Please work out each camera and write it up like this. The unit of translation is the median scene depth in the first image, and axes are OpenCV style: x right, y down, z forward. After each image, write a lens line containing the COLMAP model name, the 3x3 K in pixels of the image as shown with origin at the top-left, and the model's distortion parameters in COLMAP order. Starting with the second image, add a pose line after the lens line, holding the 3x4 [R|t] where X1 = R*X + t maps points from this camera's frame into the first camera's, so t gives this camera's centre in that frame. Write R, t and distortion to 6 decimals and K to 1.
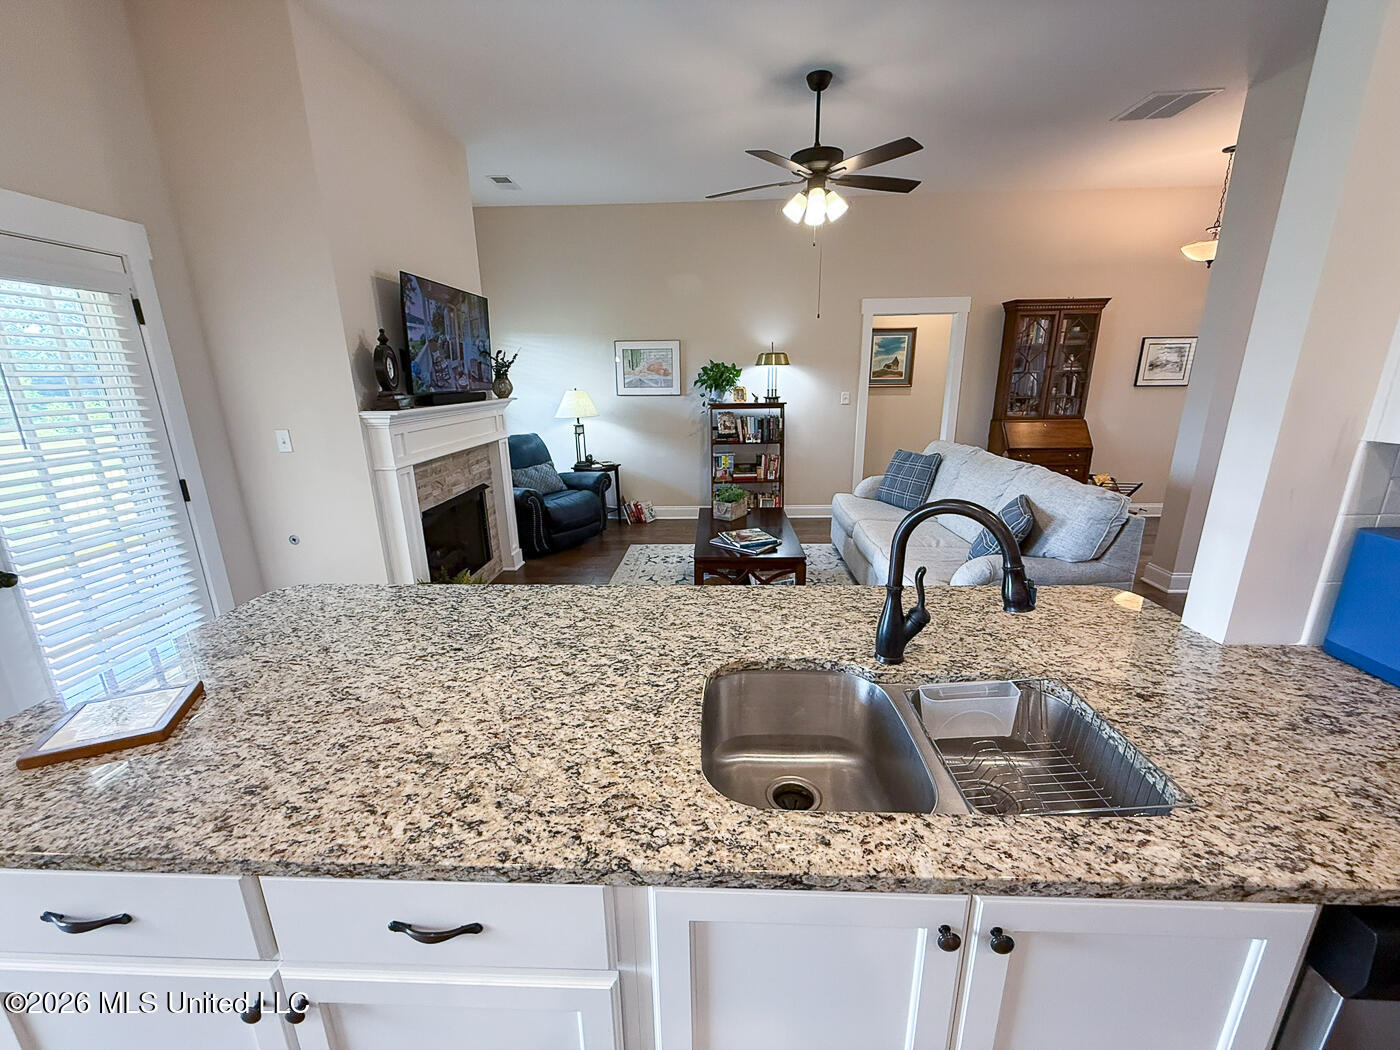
lens RADIAL K [[558.0, 0, 696.3], [0, 558.0, 525.3], [0, 0, 1]] dist [0.000606, -0.000038]
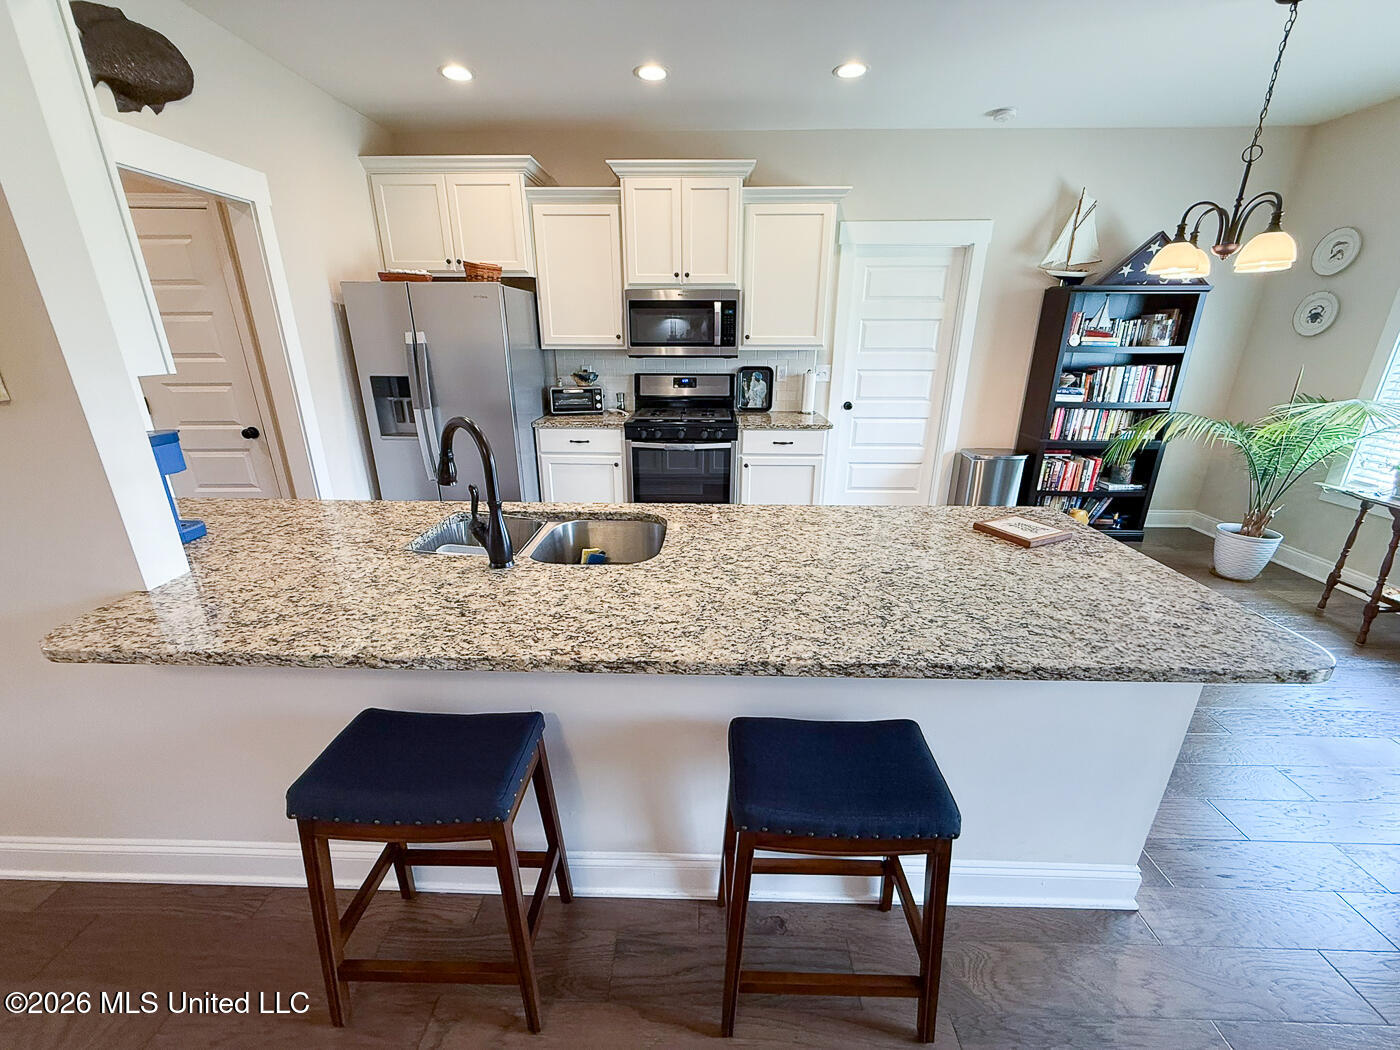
lens RADIAL K [[558.0, 0, 696.4], [0, 558.0, 526.0], [0, 0, 1]] dist [0.000606, -0.000038]
pose [[-0.999789, 0.017094, -0.011366, -0.013018], [0.007678, 0.824922, 0.565195, -0.123308], [0.019037, 0.564988, -0.824879, 0.485413]]
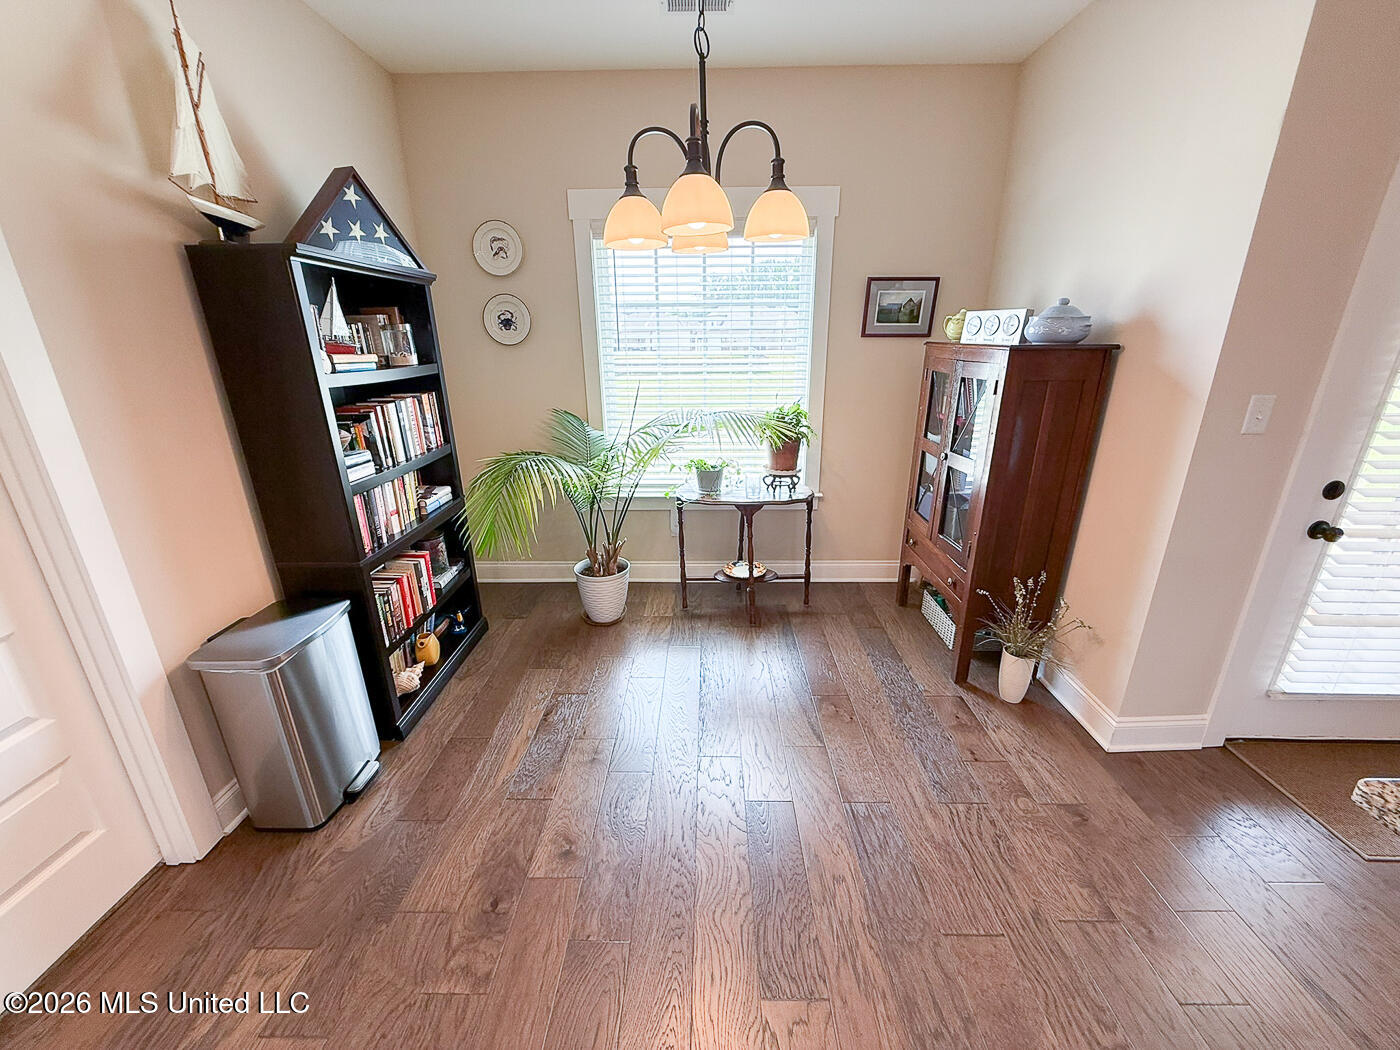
lens RADIAL K [[558.0, 0, 698.0], [0, 558.0, 528.6], [0, 0, 1]] dist [0.000606, -0.000038]
pose [[0.024137, 0.338811, -0.940545, -0.149213], [-0.250976, 0.912742, 0.322355, 0.021277], [0.967692, 0.228274, 0.107064, -0.051748]]
